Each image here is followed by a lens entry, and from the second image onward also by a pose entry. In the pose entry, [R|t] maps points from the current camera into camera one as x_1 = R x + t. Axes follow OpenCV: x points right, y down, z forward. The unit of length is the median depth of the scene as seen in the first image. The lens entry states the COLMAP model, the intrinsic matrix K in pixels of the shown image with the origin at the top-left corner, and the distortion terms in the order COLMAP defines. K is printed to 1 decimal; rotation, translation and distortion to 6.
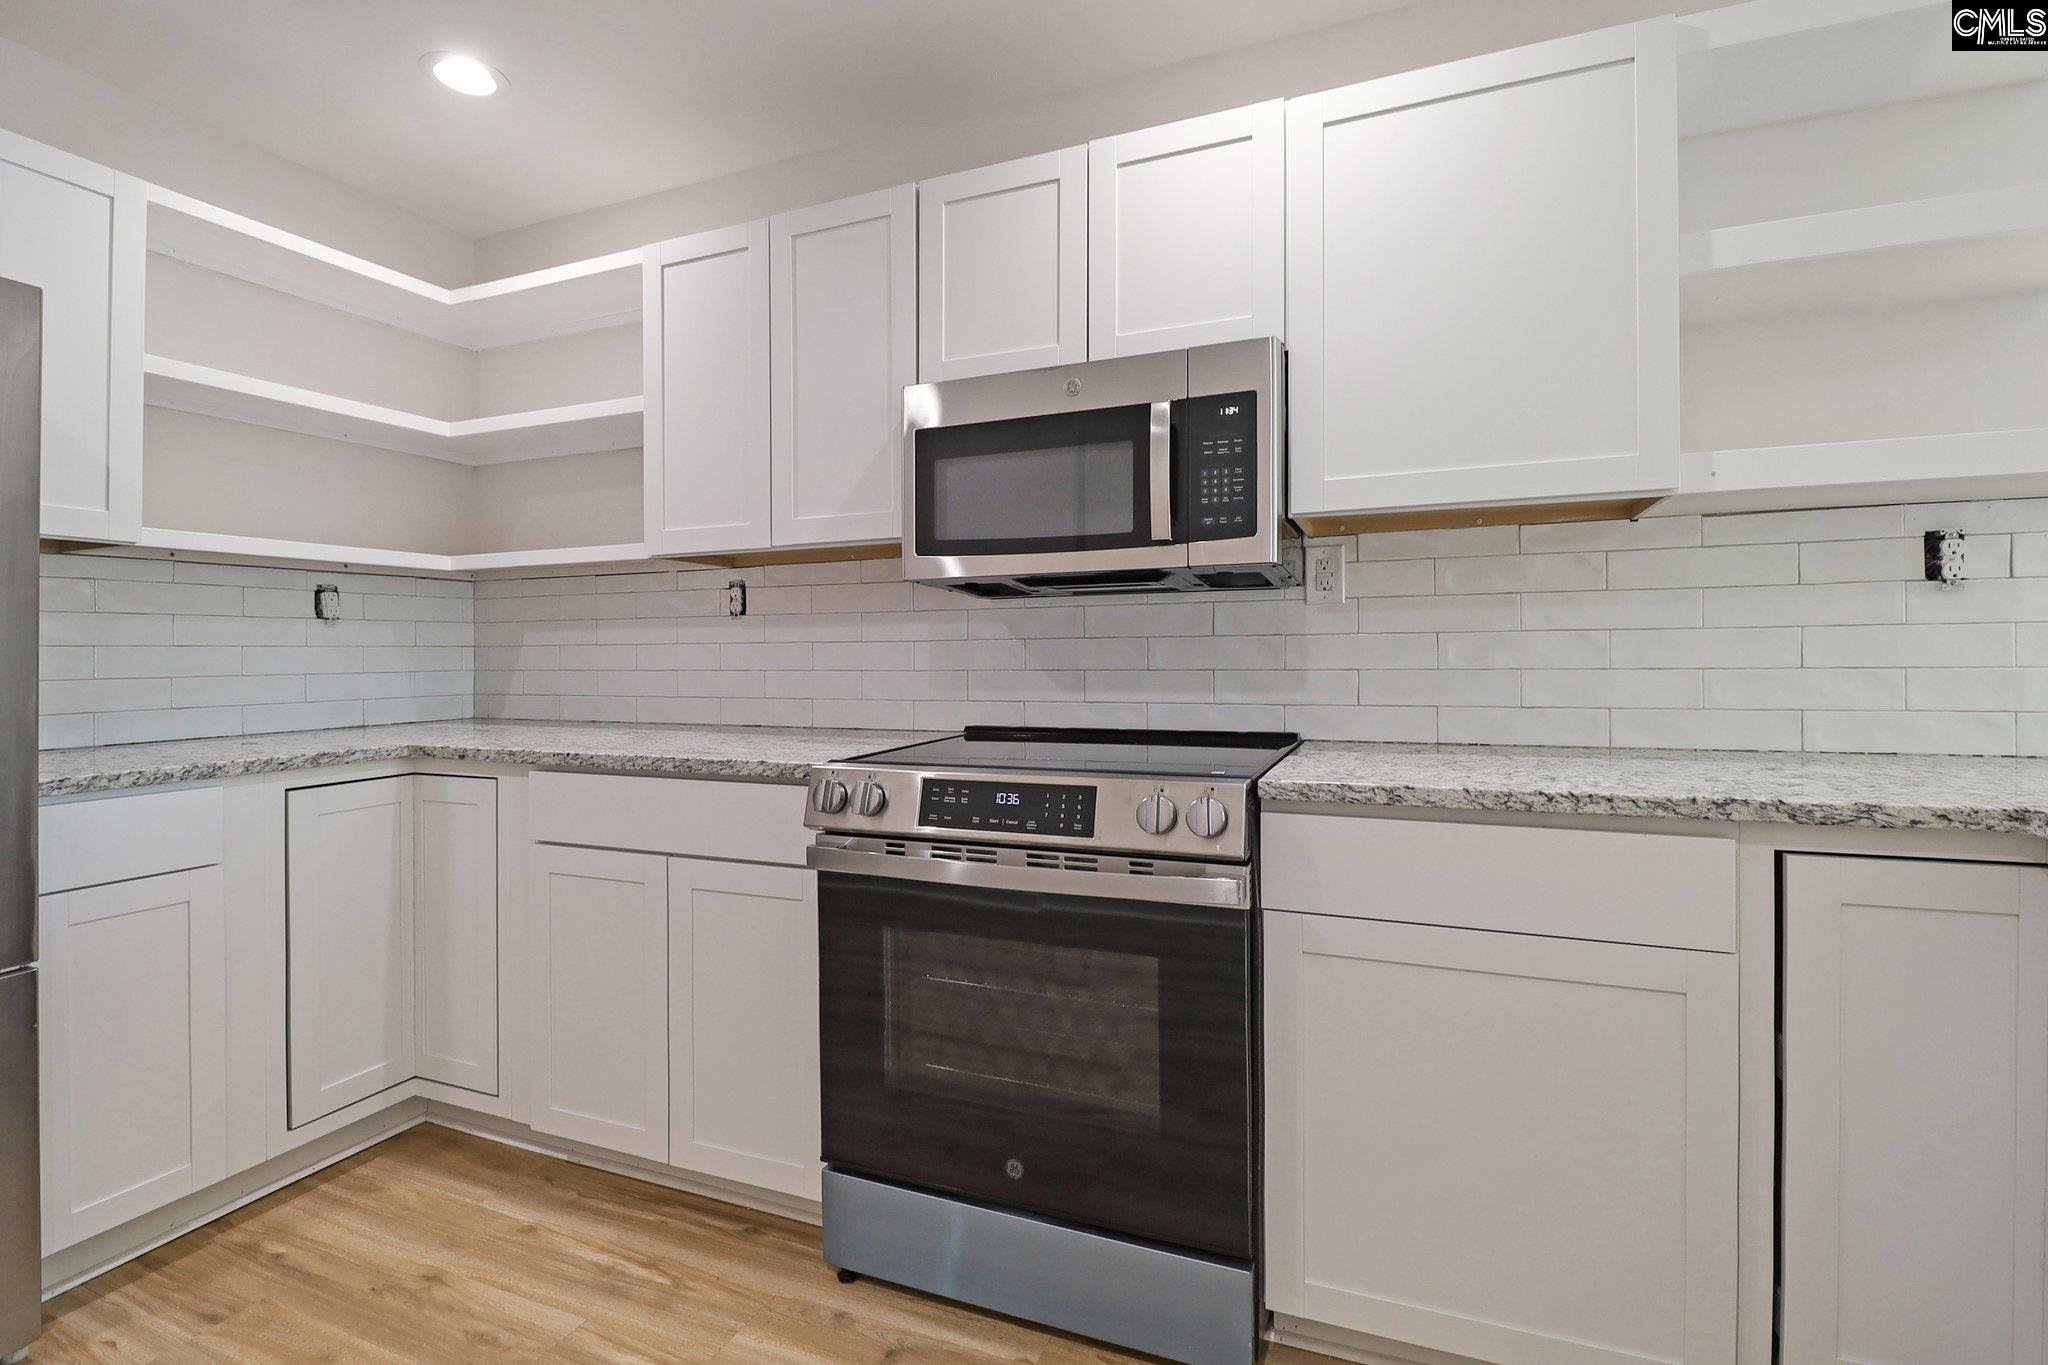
lens RADIAL K [[945.0, 0, 1028.8], [0, 945.0, 662.6], [0, 0, 1]] dist [-0.002704, -0.000242]
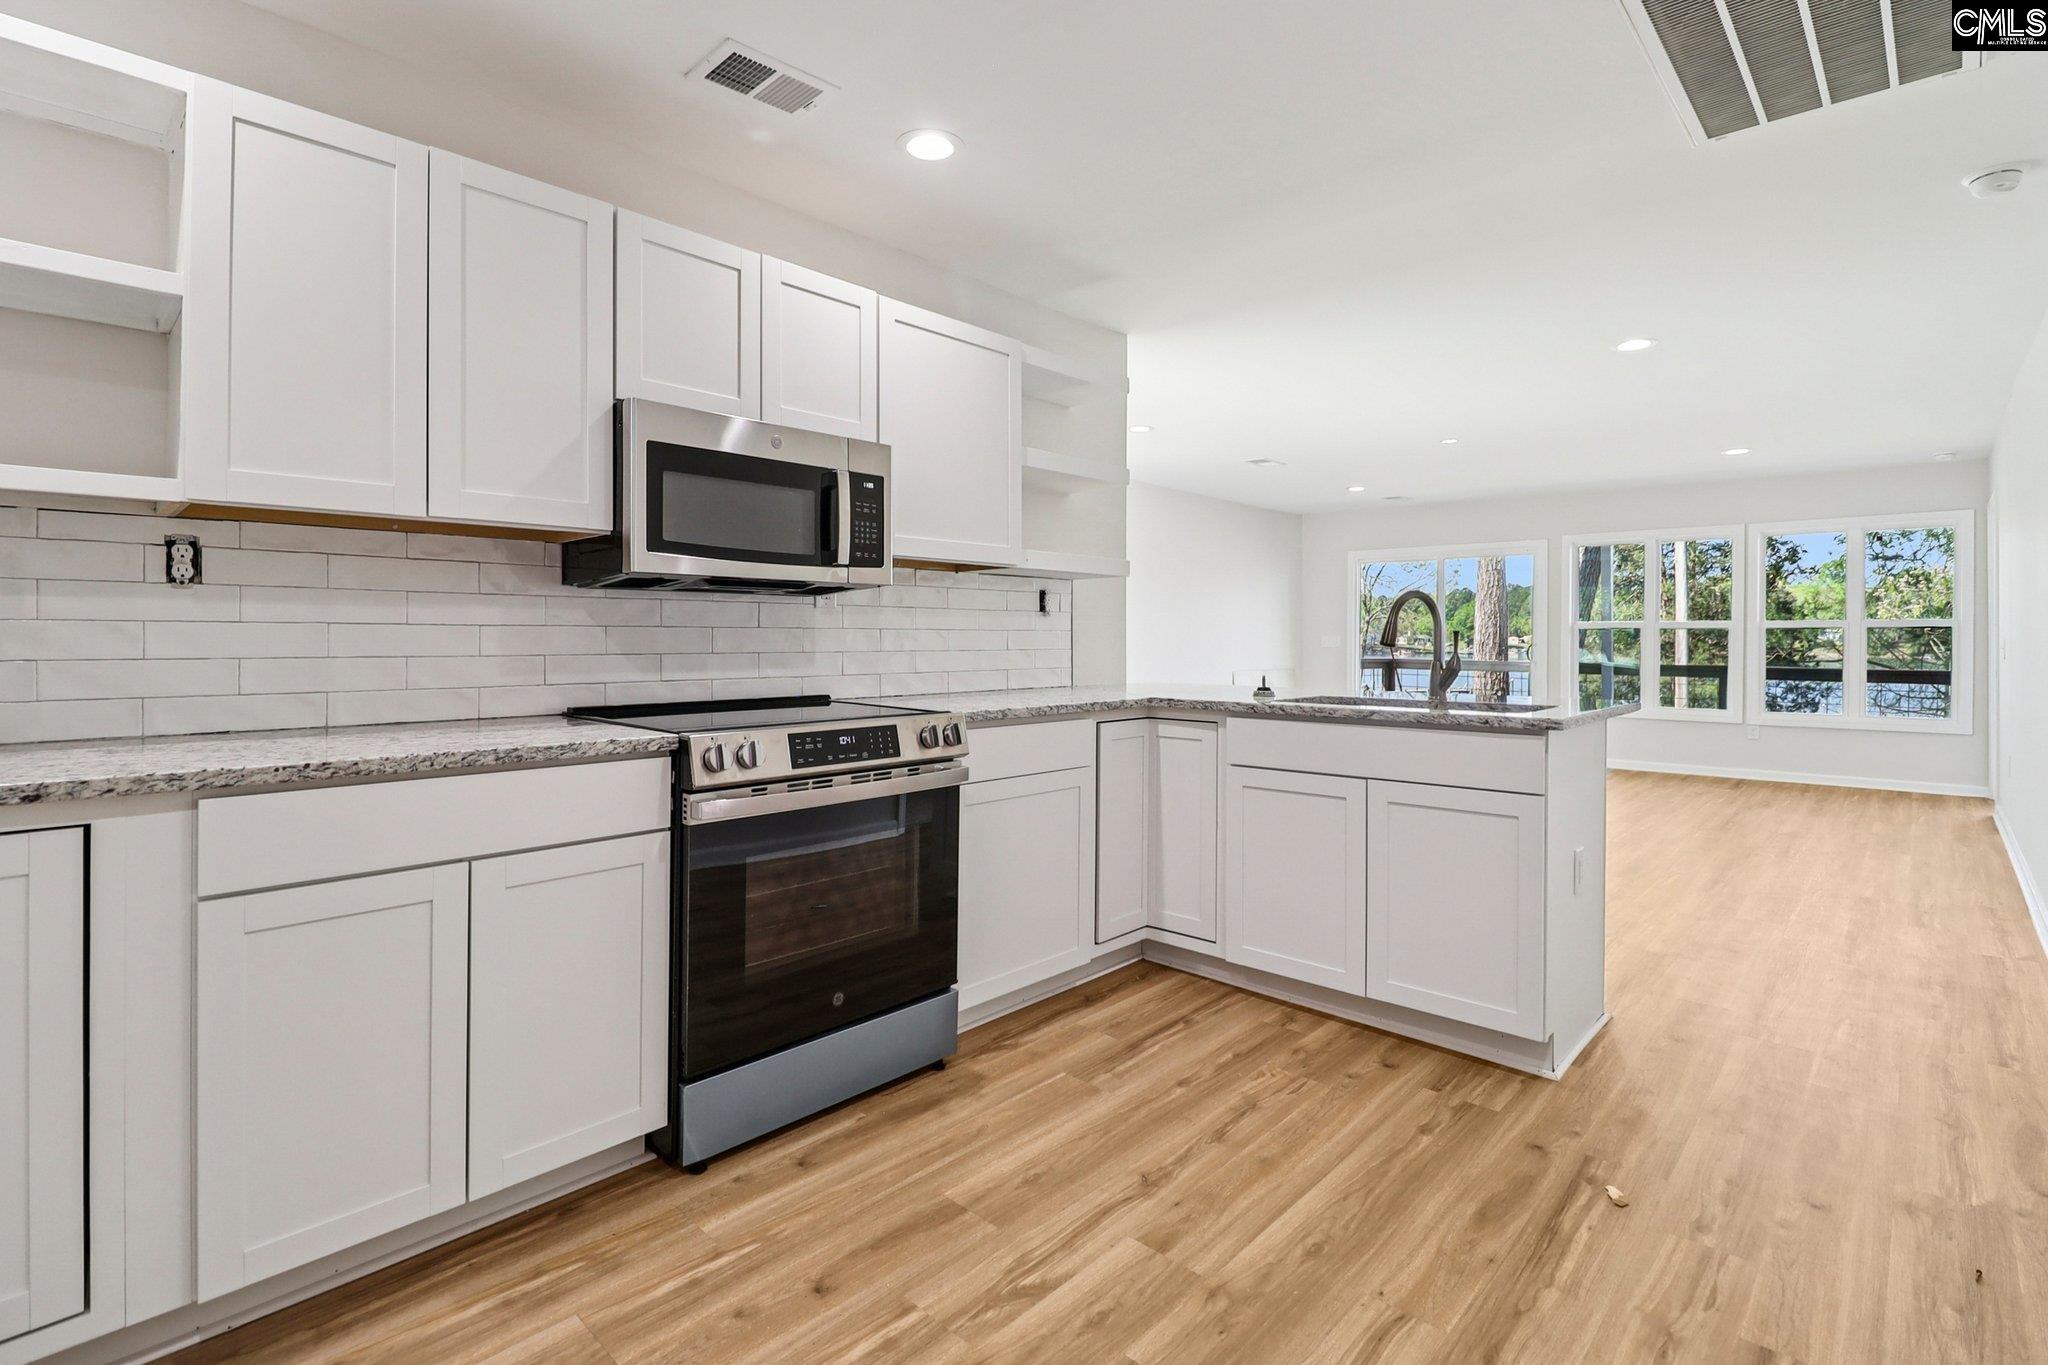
lens RADIAL K [[954.4, 0, 1026.5], [0, 954.4, 652.9], [0, 0, 1]] dist [-0.001394, -0.014160]
pose [[0.350453, -0.004547, 0.936569, -1.131556], [0.002700, 0.999989, 0.003845, 0.004460], [-0.936577, 0.001182, 0.350461, 0.197880]]
